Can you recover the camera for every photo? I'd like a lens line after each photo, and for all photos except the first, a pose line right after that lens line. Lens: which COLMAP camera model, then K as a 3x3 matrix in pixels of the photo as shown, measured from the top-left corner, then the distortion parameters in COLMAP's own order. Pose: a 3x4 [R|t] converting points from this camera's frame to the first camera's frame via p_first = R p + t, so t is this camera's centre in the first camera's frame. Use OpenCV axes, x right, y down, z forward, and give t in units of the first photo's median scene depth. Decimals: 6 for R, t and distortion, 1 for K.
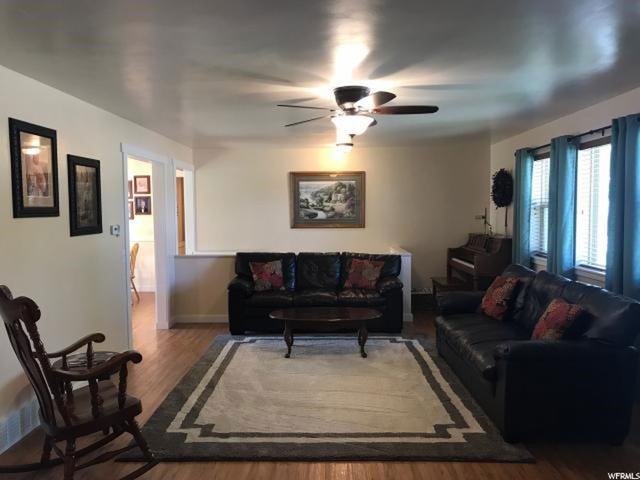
lens RADIAL K [[524.5, 0, 320.0], [0, 524.5, 240.0], [0, 0, 1]] dist [0.128081, -0.303700]
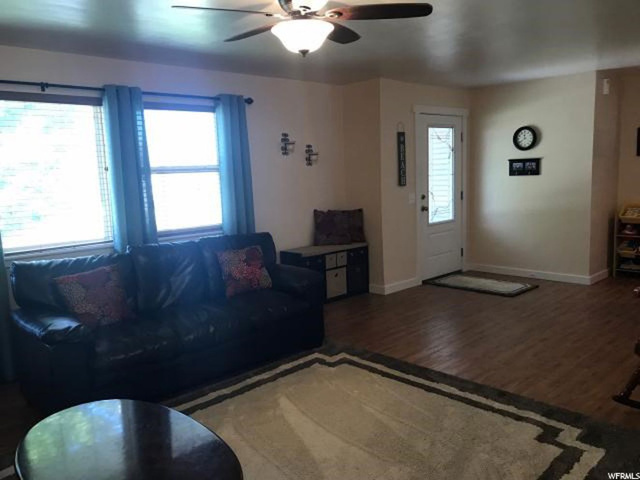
lens RADIAL K [[524.5, 0, 320.0], [0, 524.5, 240.0], [0, 0, 1]] dist [0.128081, -0.303700]
pose [[-0.706899, -0.070554, 0.703786, -0.478034], [0.075945, 0.981690, 0.174694, -0.087895], [-0.703225, 0.176940, -0.688598, 1.642074]]
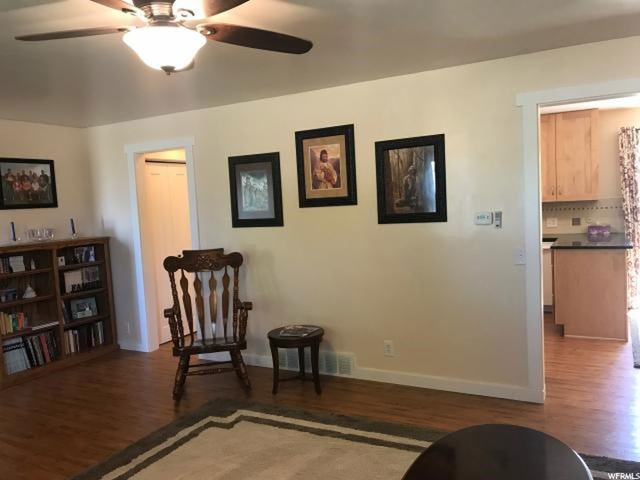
lens RADIAL K [[524.5, 0, 320.0], [0, 524.5, 240.0], [0, 0, 1]] dist [0.128081, -0.303700]
pose [[-0.469357, 0.113187, -0.875724, 0.522259], [0.010868, 0.992416, 0.122444, -0.112554], [0.882942, 0.047953, -0.467028, 1.543332]]
